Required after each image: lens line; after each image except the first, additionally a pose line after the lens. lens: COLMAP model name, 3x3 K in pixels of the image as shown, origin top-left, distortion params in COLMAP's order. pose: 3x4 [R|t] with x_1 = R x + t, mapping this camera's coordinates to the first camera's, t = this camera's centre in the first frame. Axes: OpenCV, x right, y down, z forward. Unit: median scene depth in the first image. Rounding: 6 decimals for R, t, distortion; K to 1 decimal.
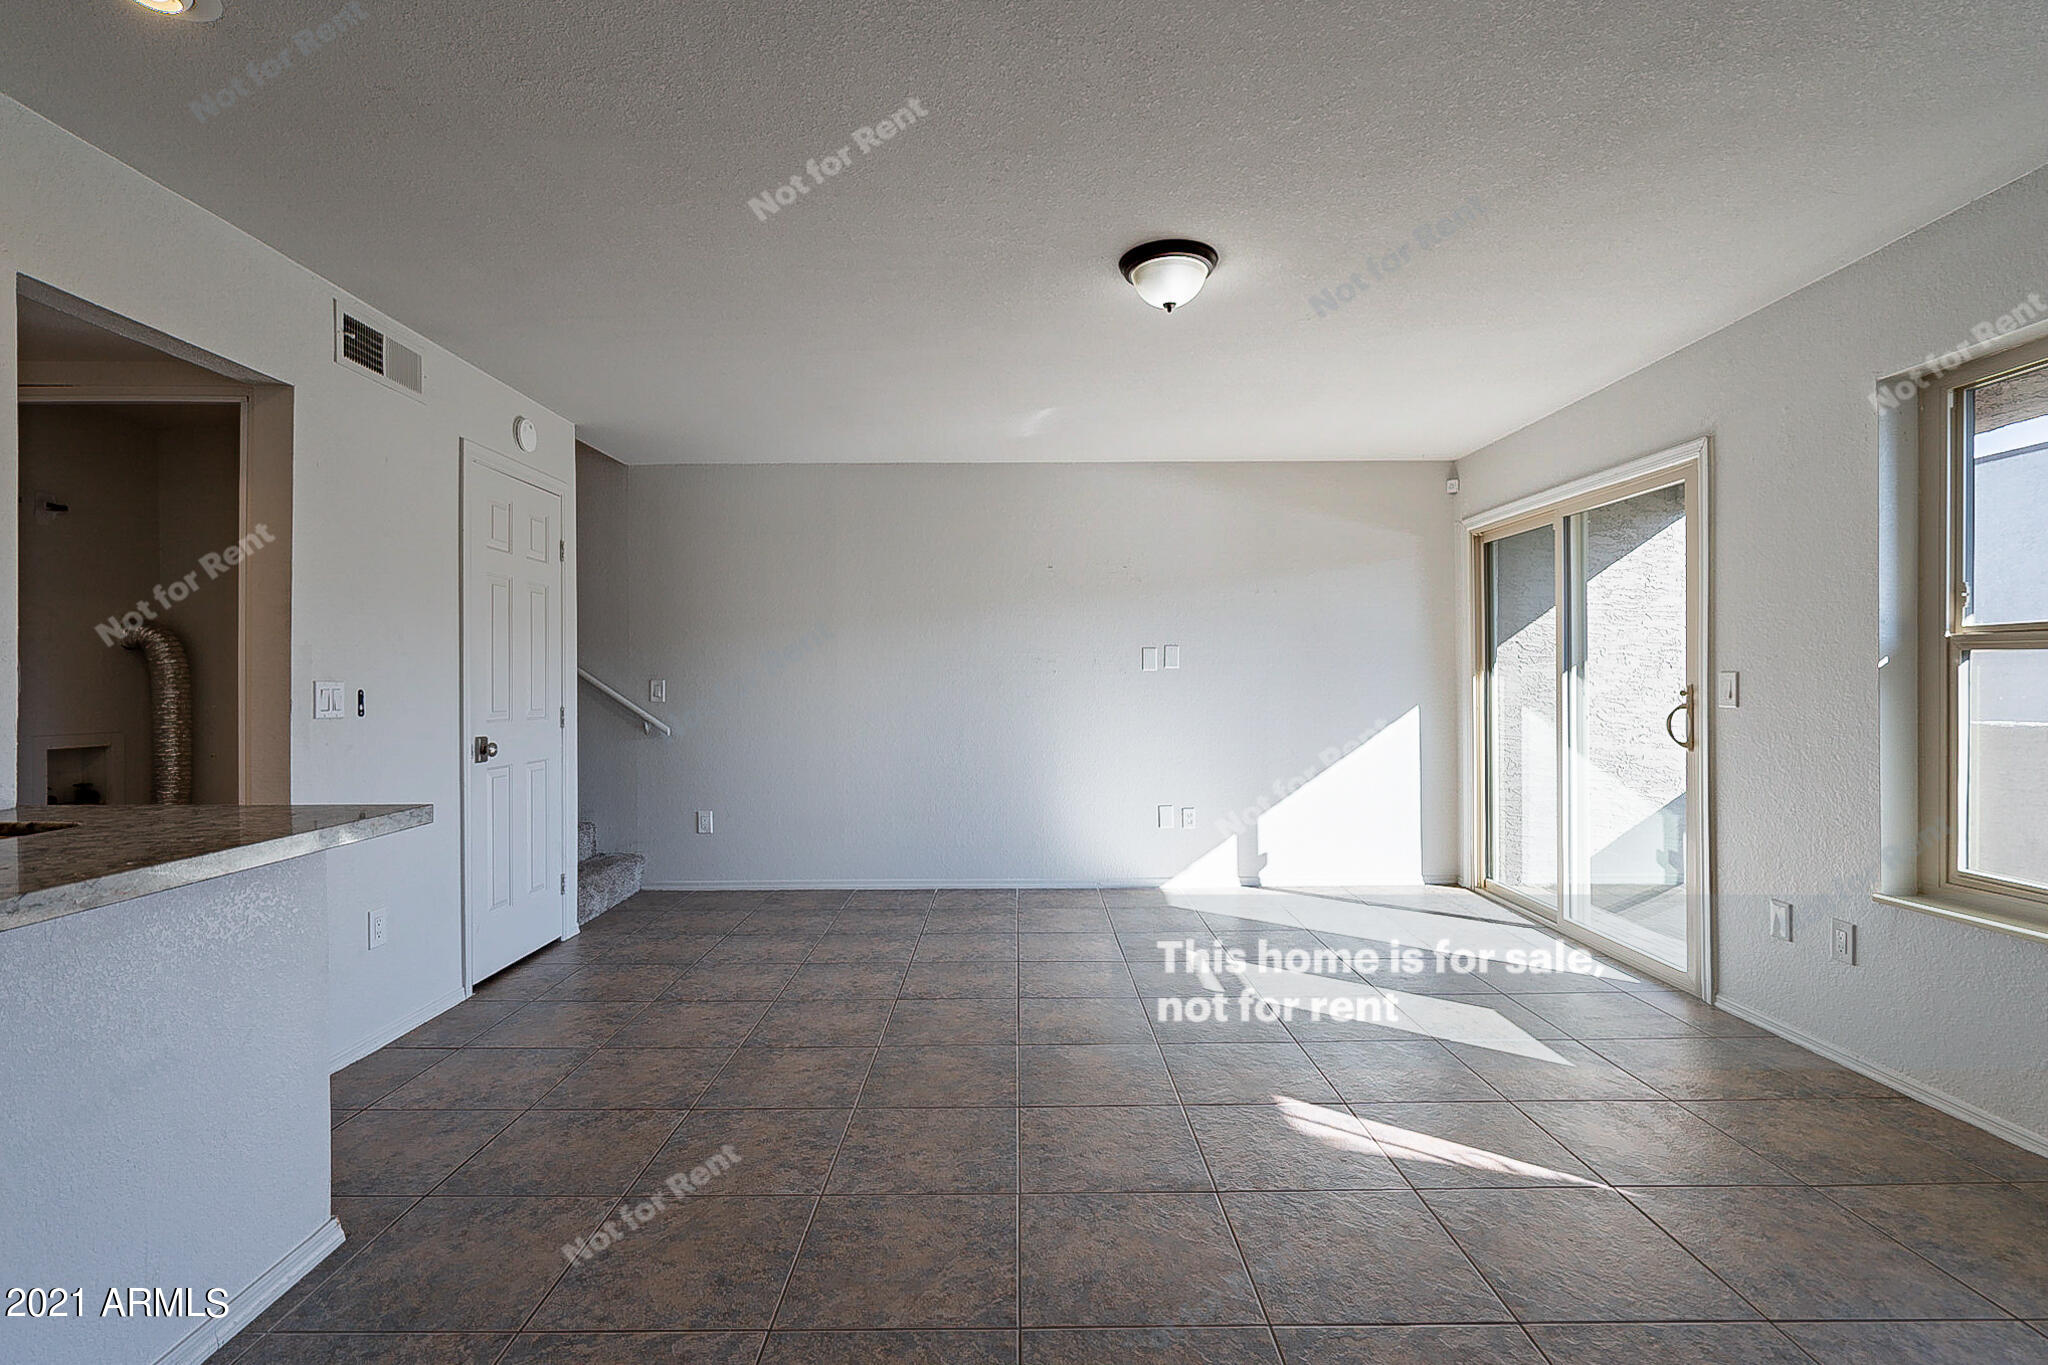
lens RADIAL K [[945.5, 0, 1018.6], [0, 945.5, 677.3], [0, 0, 1]] dist [-0.000534, 0.000919]
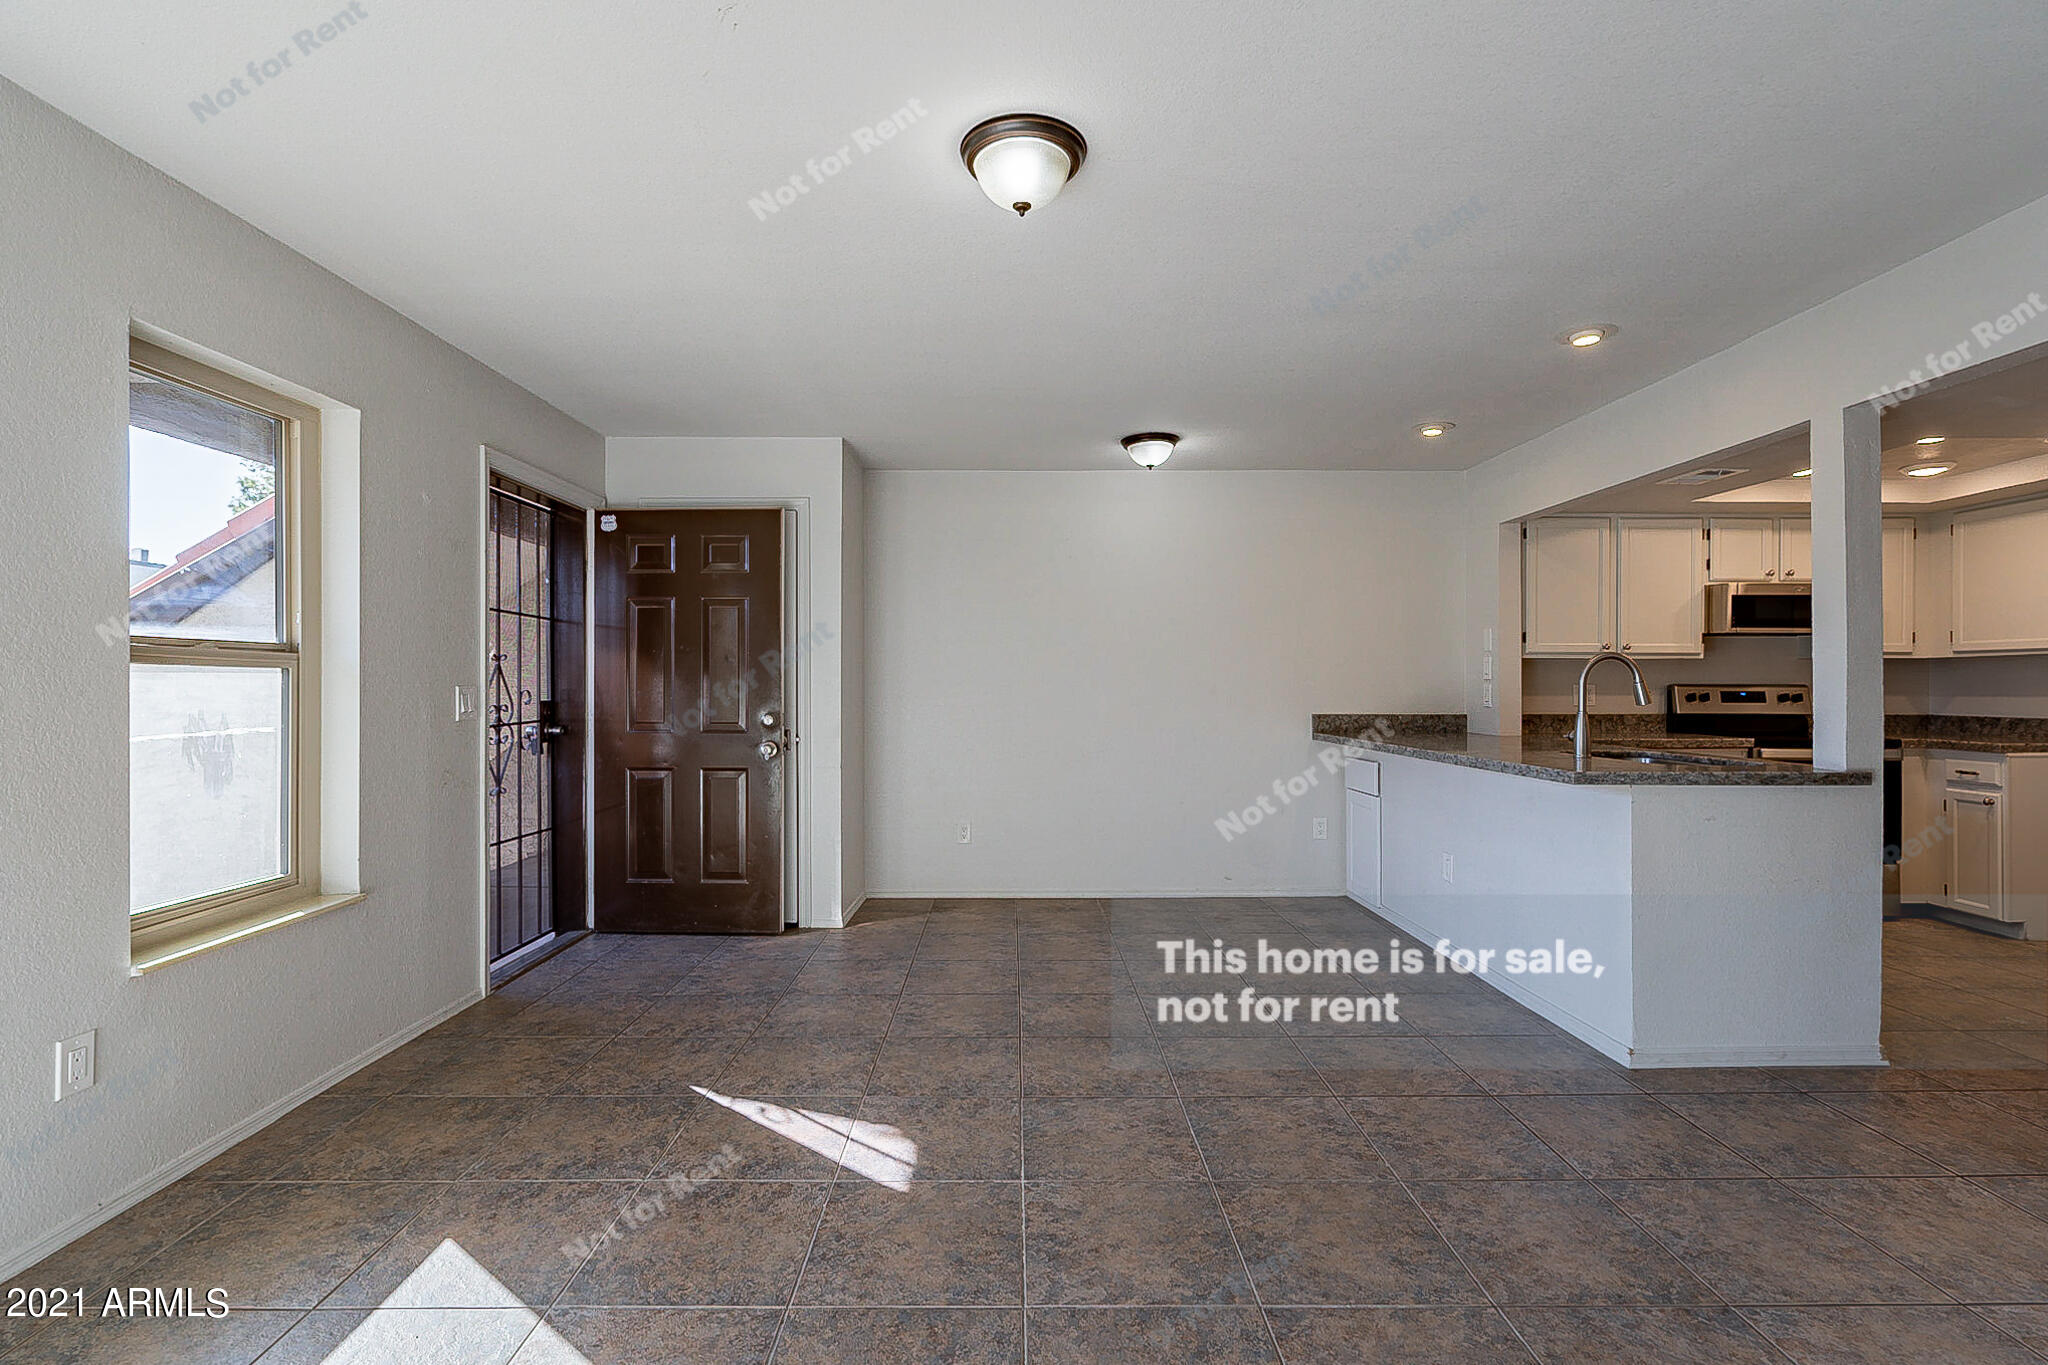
lens RADIAL K [[945.5, 0, 1013.7], [0, 945.5, 680.2], [0, 0, 1]] dist [-0.000534, 0.000919]
pose [[-0.999970, 0.006670, 0.003858, 0.103827], [0.006636, 0.999939, -0.008783, 0.000701], [-0.003916, -0.008757, -0.999954, 1.115885]]
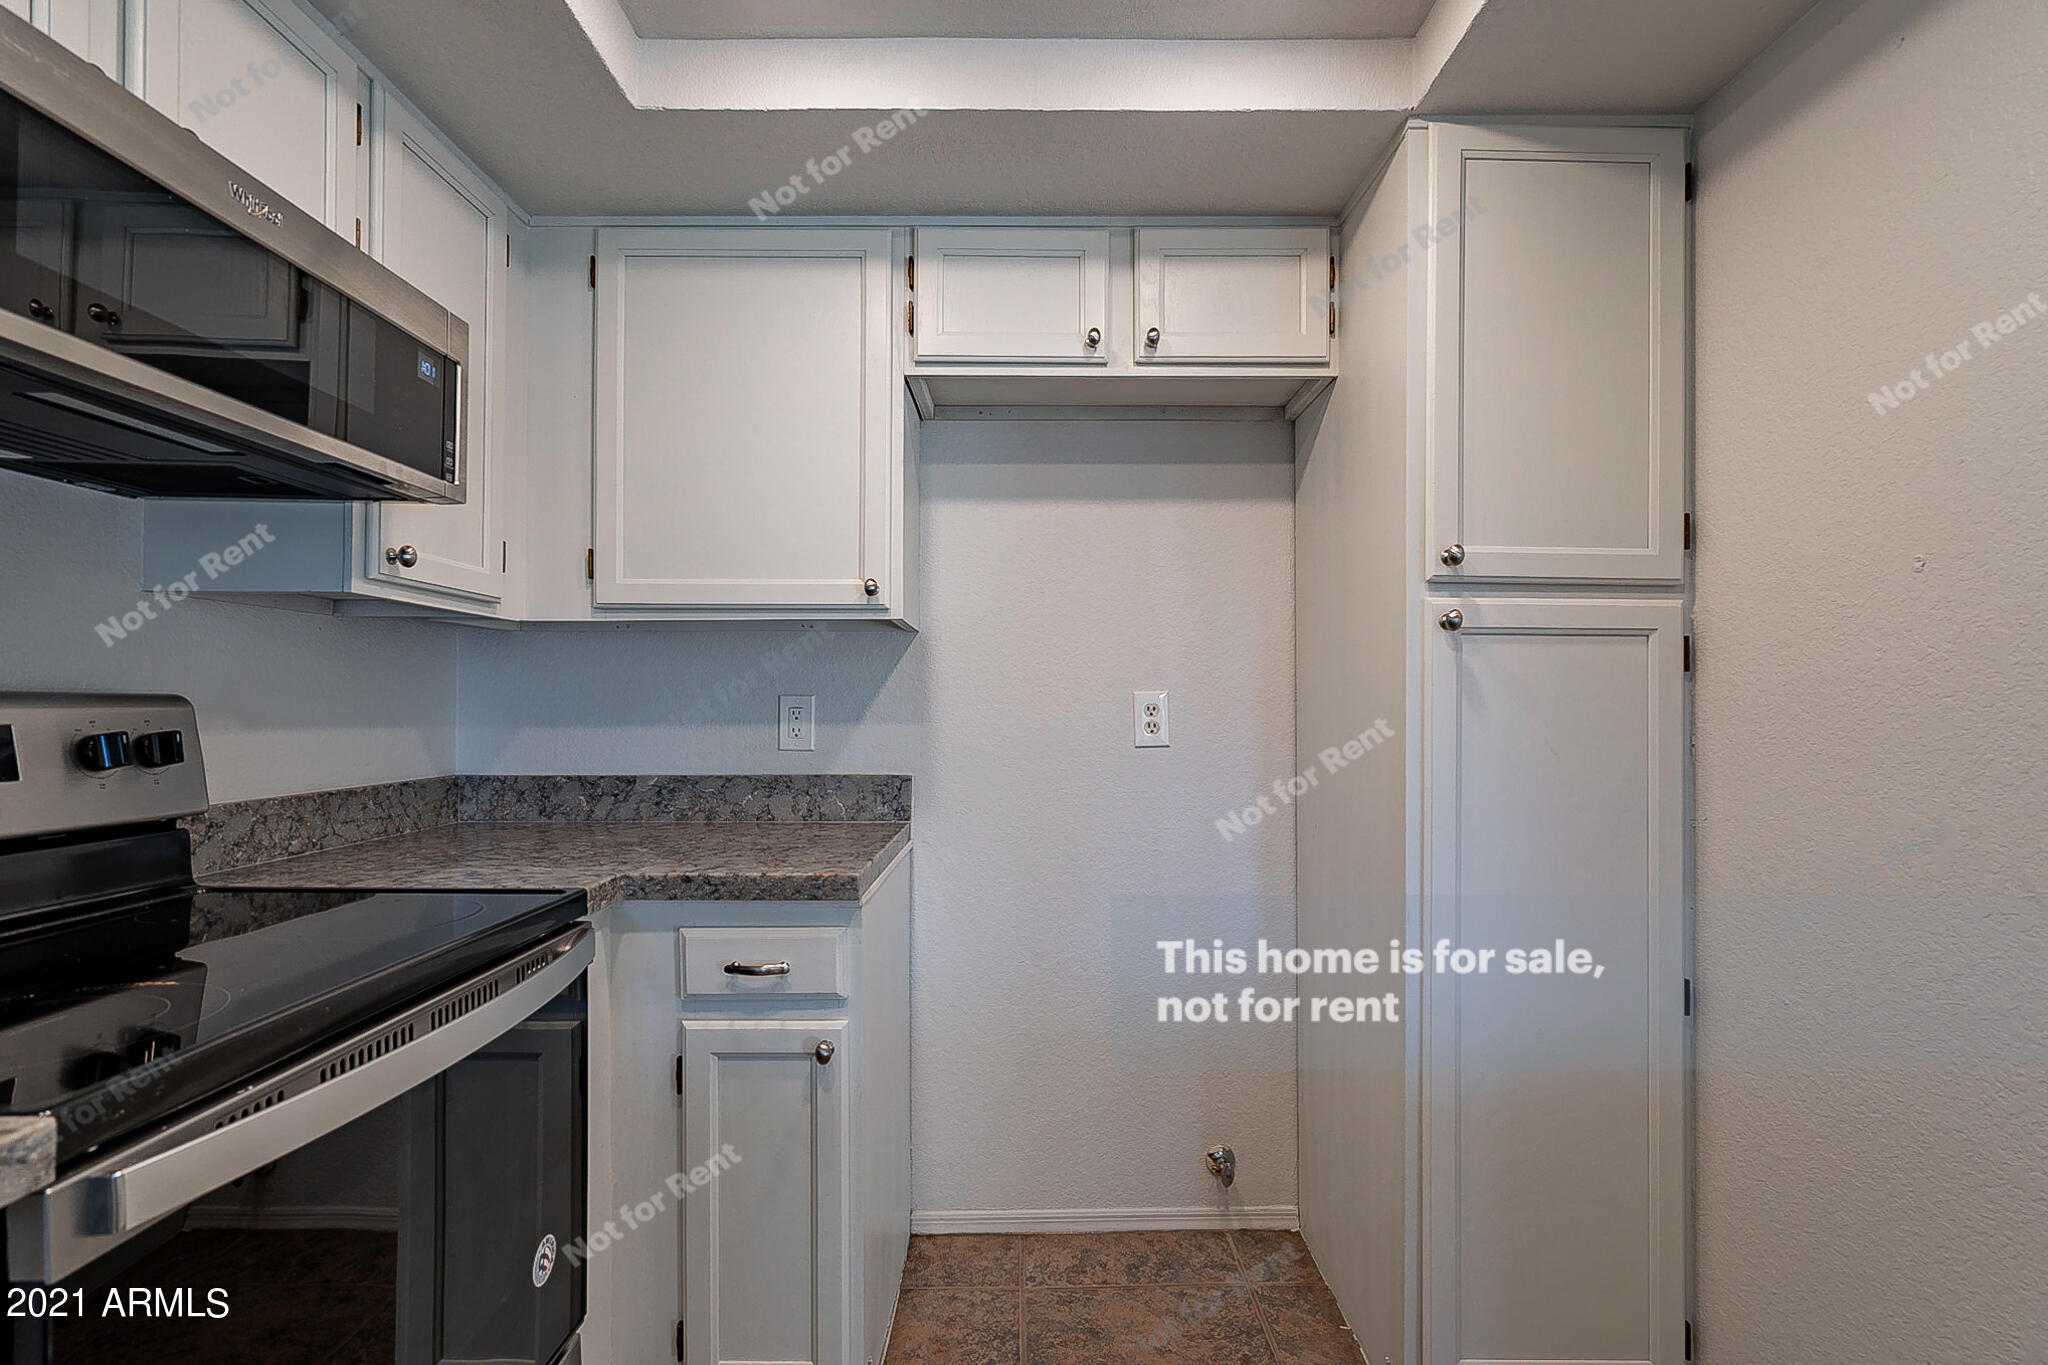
lens RADIAL K [[945.5, 0, 1037.2], [0, 945.5, 694.7], [0, 0, 1]] dist [-0.000534, 0.000919]
pose [[0.005384, -0.003002, -0.999981, -0.601200], [0.003450, 0.999990, -0.002984, 0.004481], [0.999980, -0.003434, 0.005394, 0.172381]]
